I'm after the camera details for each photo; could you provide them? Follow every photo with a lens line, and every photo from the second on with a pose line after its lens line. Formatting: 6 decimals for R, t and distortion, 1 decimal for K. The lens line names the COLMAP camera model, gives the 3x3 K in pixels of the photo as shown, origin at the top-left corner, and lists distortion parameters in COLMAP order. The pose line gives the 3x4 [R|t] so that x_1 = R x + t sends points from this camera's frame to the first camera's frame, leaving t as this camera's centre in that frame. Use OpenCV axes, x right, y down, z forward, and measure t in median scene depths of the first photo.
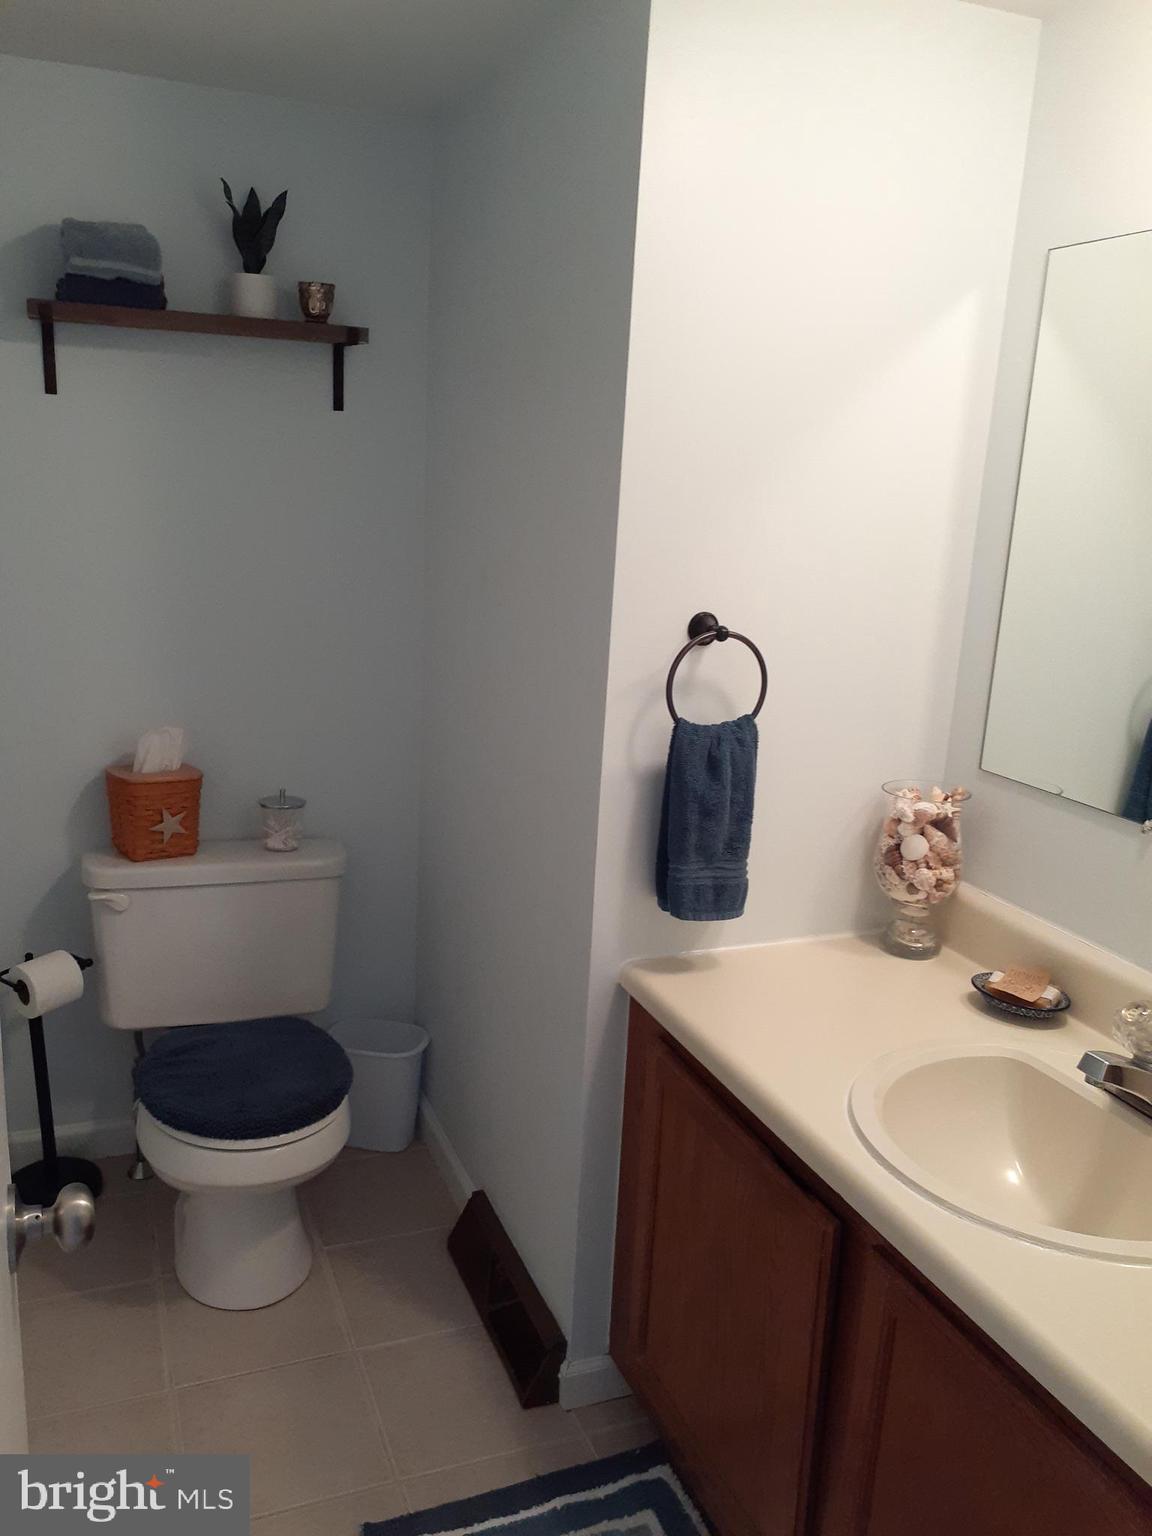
lens RADIAL K [[1242.4, 0, 569.4], [0, 1242.4, 747.9], [0, 0, 1]] dist [0.123551, -0.239273]
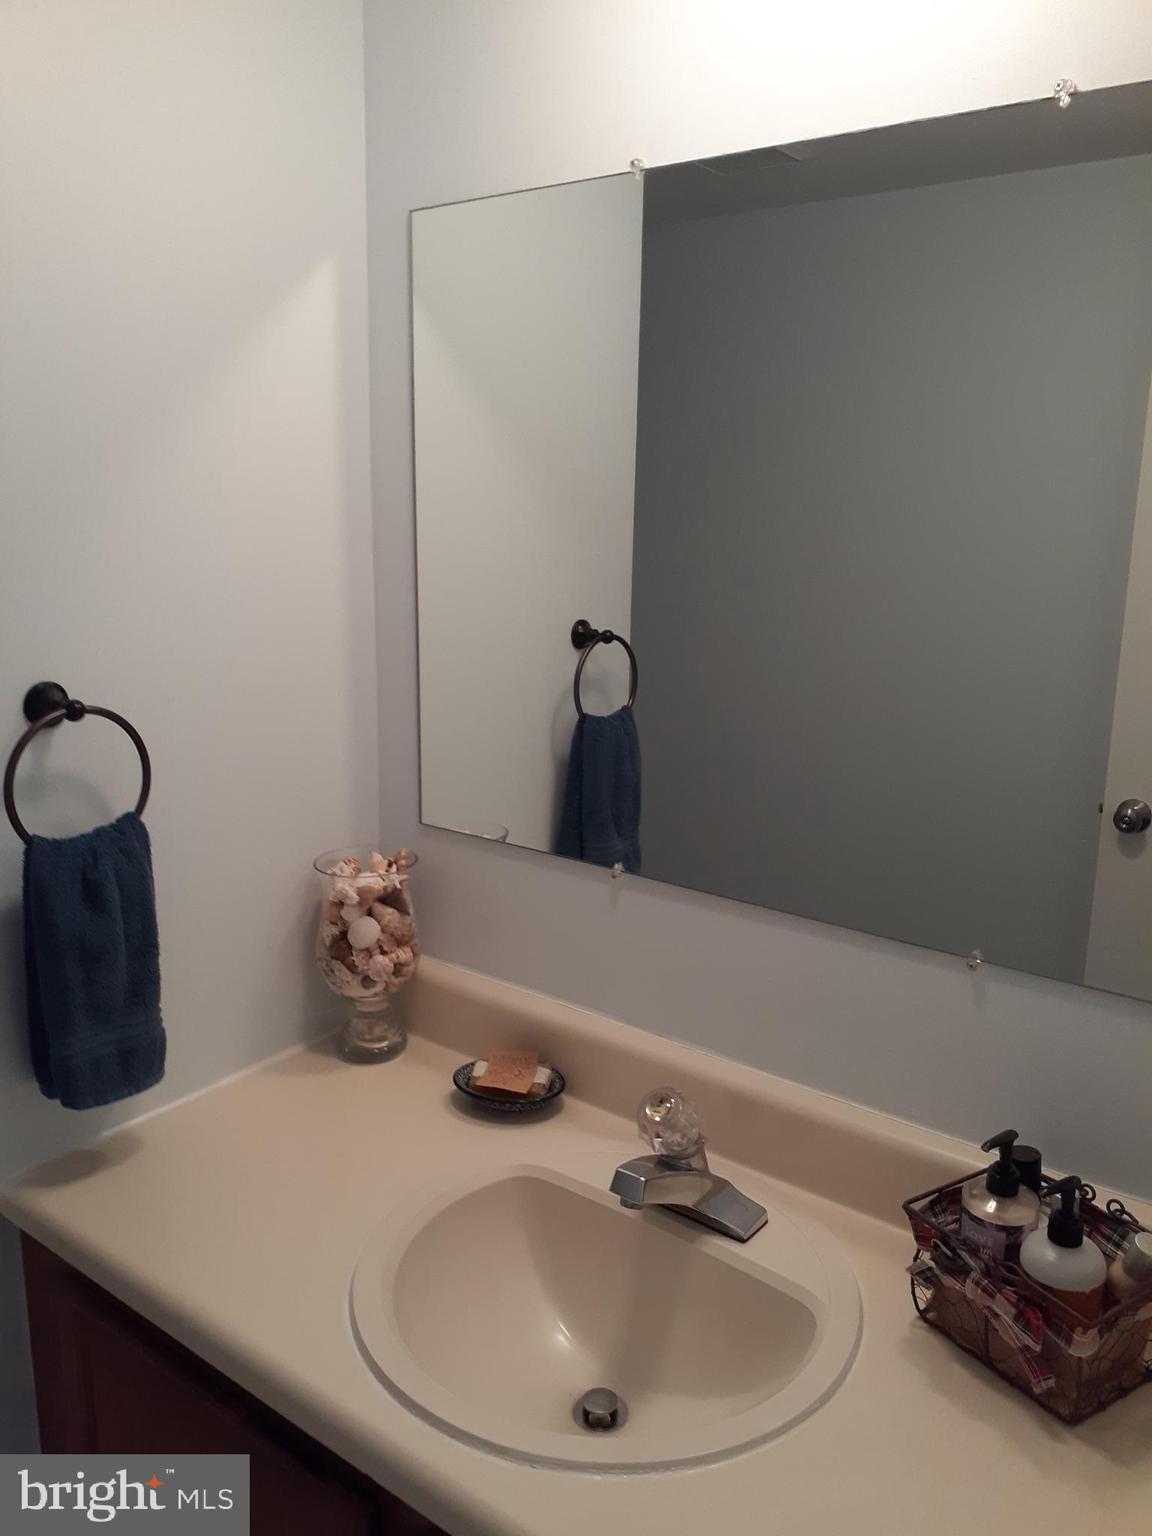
lens RADIAL K [[1242.4, 0, 569.4], [0, 1242.4, 747.9], [0, 0, 1]] dist [0.123551, -0.239273]
pose [[0.870849, -0.145653, 0.469476, 0.023757], [0.142988, 0.988852, 0.041552, -0.056395], [-0.470294, 0.030944, 0.881967, 0.203690]]
